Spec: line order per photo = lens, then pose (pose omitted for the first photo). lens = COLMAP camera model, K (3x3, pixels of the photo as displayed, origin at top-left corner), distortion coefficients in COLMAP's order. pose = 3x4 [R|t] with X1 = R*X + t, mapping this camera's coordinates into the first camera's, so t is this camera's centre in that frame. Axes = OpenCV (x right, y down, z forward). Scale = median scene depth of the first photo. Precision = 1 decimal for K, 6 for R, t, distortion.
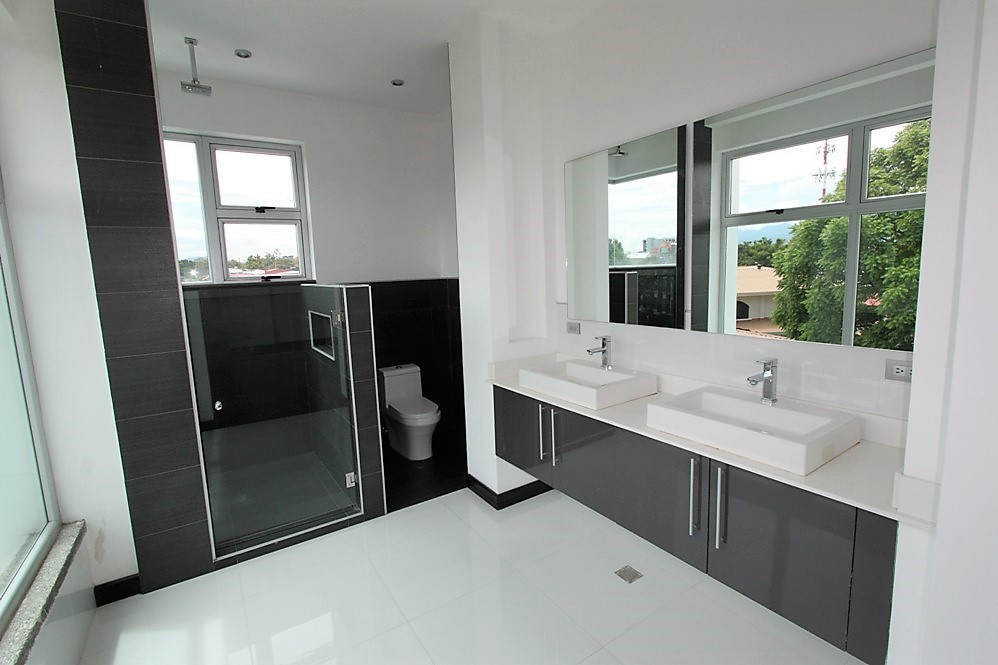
lens RADIAL K [[462.9, 0, 499.0], [0, 462.9, 332.5], [0, 0, 1]] dist [-0.003343, -0.000694]
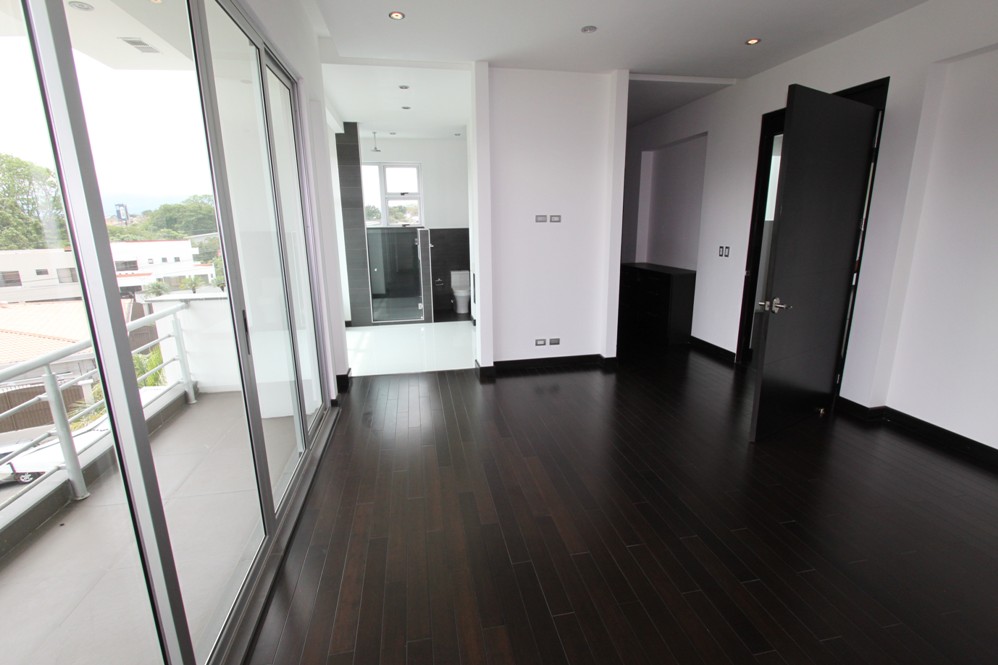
lens RADIAL K [[462.9, 0, 499.0], [0, 462.9, 332.5], [0, 0, 1]] dist [-0.003343, -0.000694]
pose [[0.922552, 0.109984, -0.369867, 0.971888], [-0.069205, 0.990138, 0.121812, 0.110432], [0.379617, -0.086781, 0.921065, -1.122980]]
